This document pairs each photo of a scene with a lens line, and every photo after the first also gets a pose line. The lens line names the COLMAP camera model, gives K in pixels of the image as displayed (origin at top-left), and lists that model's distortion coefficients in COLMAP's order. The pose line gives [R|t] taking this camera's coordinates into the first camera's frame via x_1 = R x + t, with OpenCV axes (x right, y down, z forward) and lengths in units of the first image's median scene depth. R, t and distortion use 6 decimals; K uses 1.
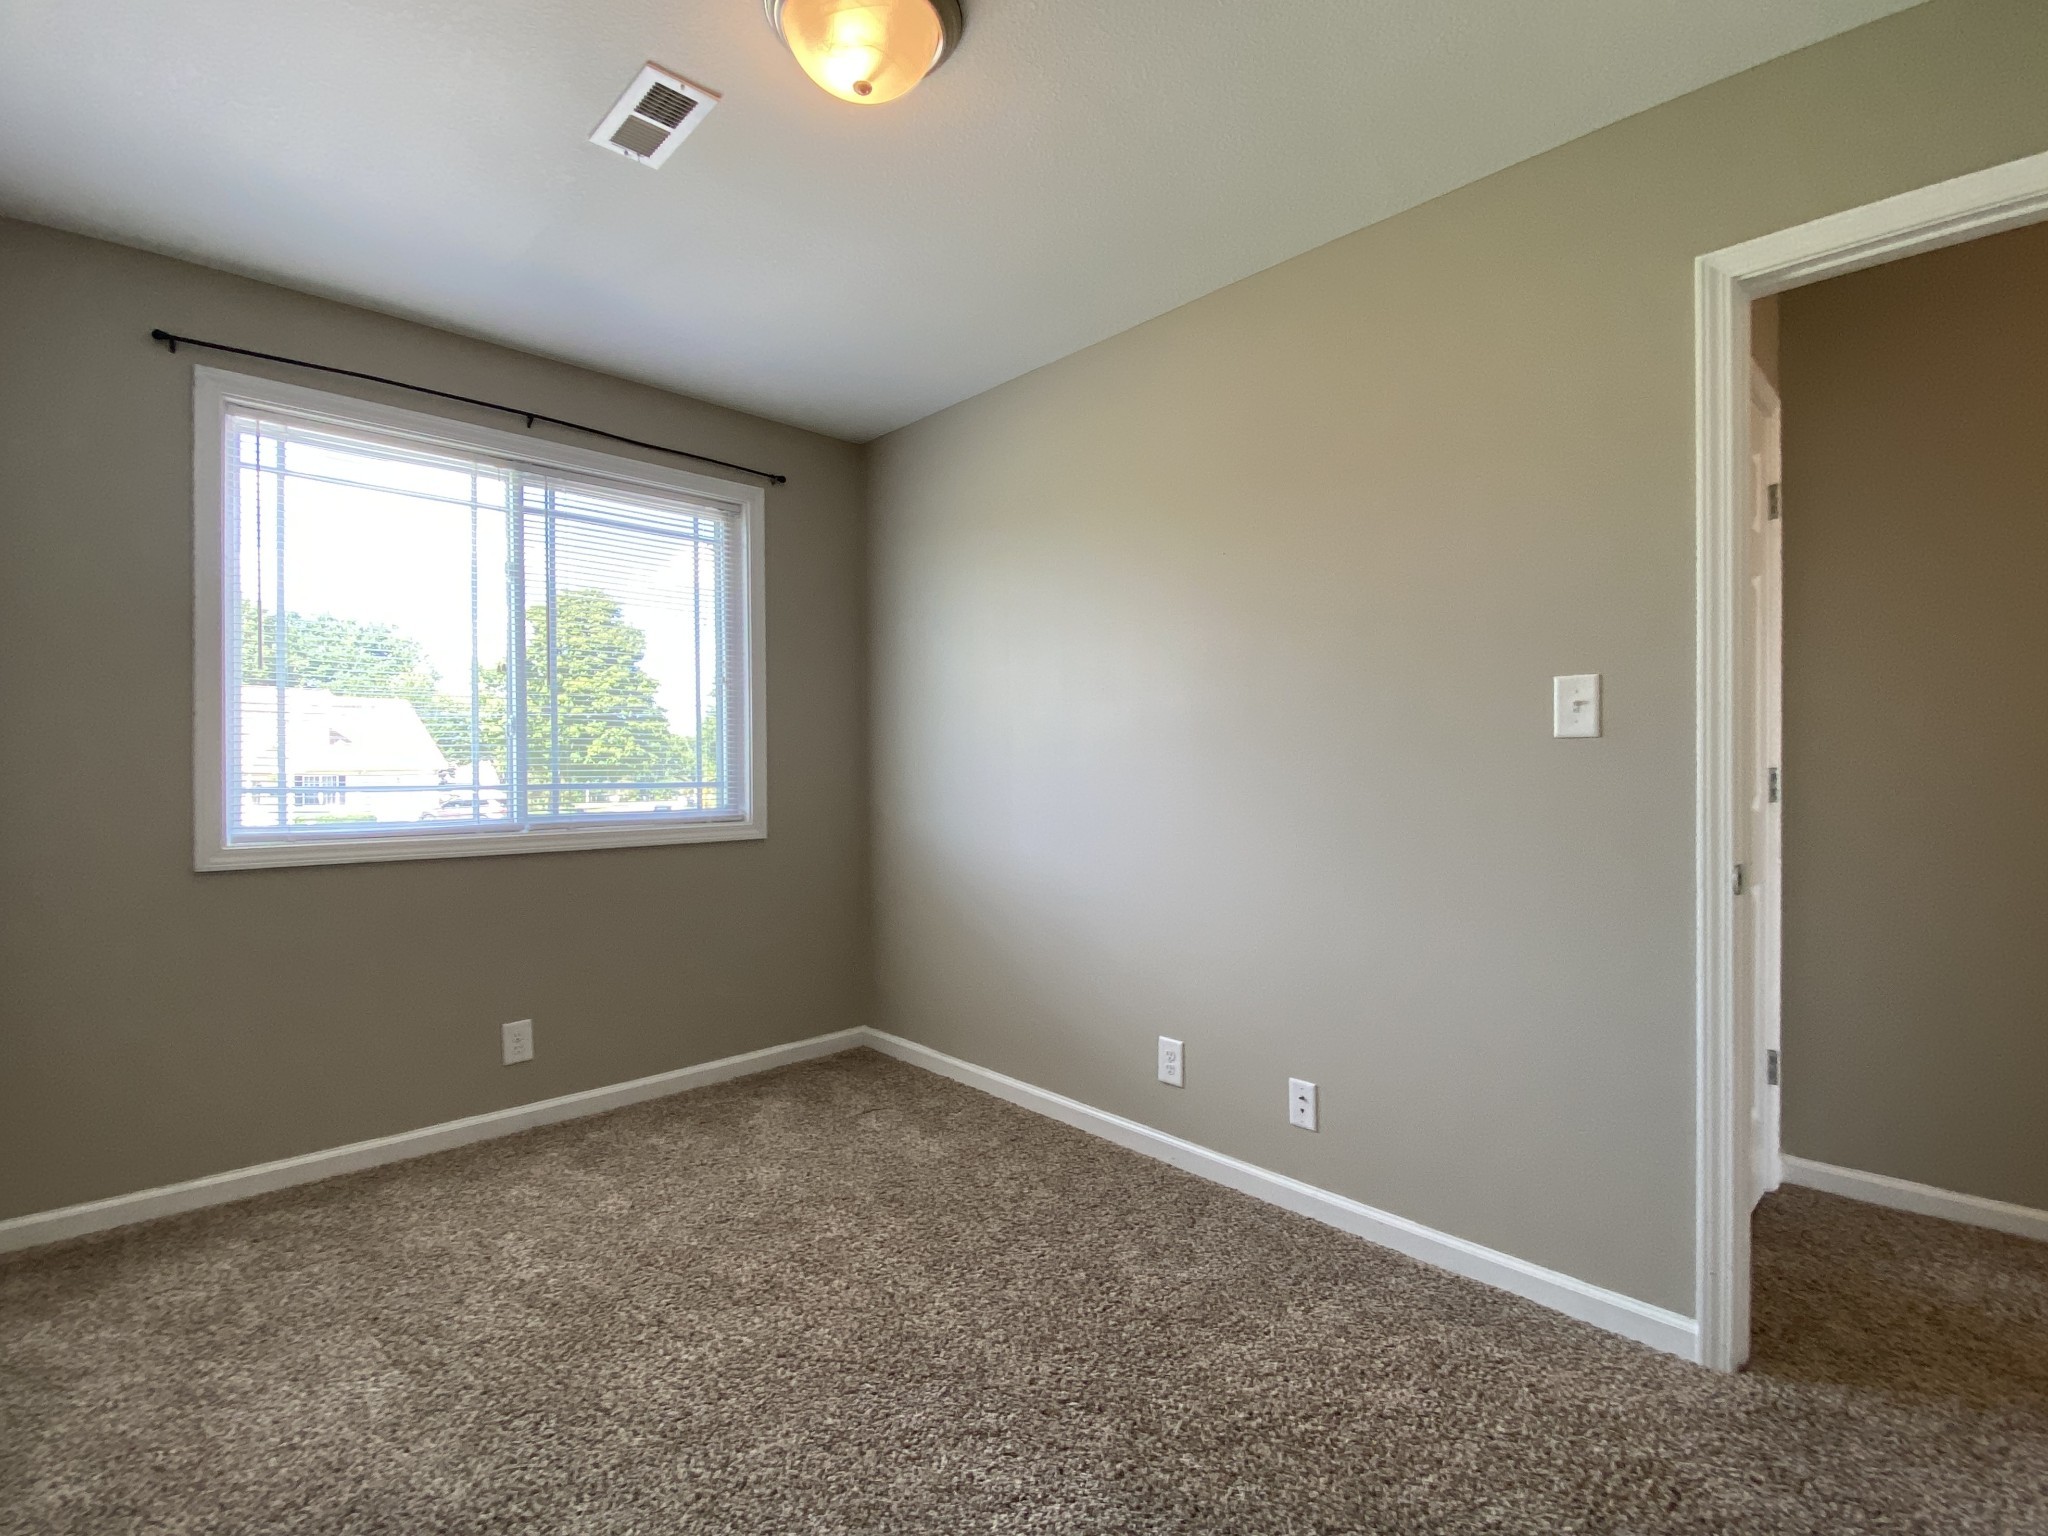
lens RADIAL K [[963.1, 0, 1004.4], [0, 963.1, 777.0], [0, 0, 1]] dist [-0.001332, -0.014003]
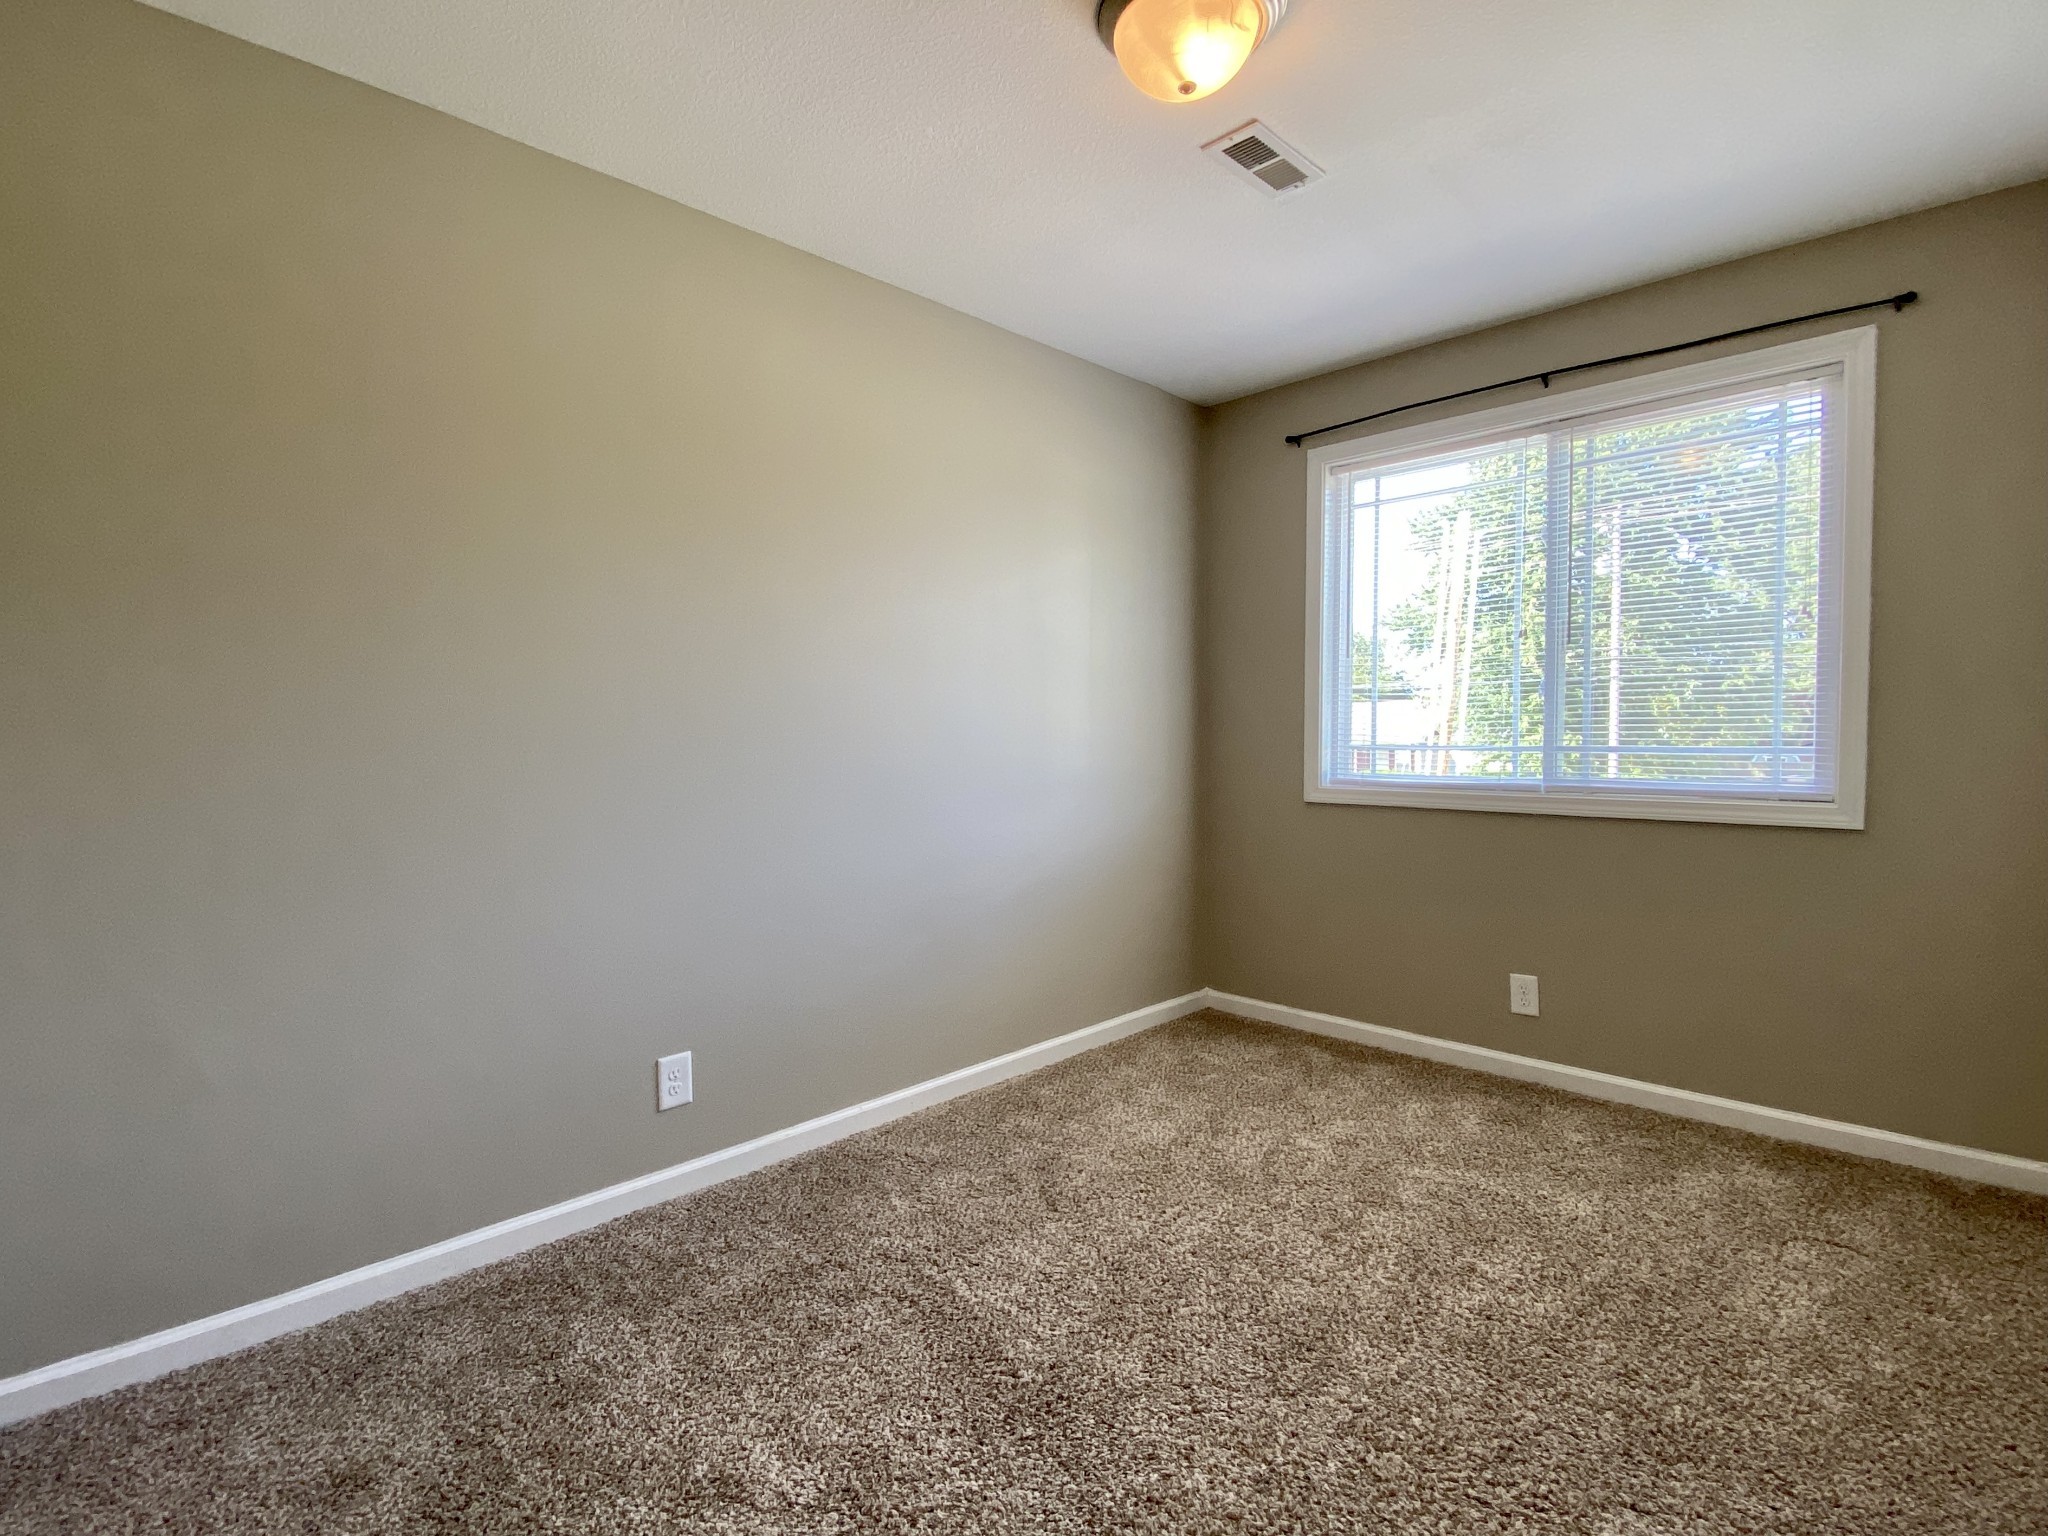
lens RADIAL K [[963.1, 0, 1004.4], [0, 963.1, 777.0], [0, 0, 1]] dist [-0.001332, -0.014003]
pose [[0.014331, 0.046691, -0.998807, 0.546655], [-0.003797, 0.998904, 0.046641, -0.005063], [0.999890, 0.003124, 0.014492, 0.457572]]
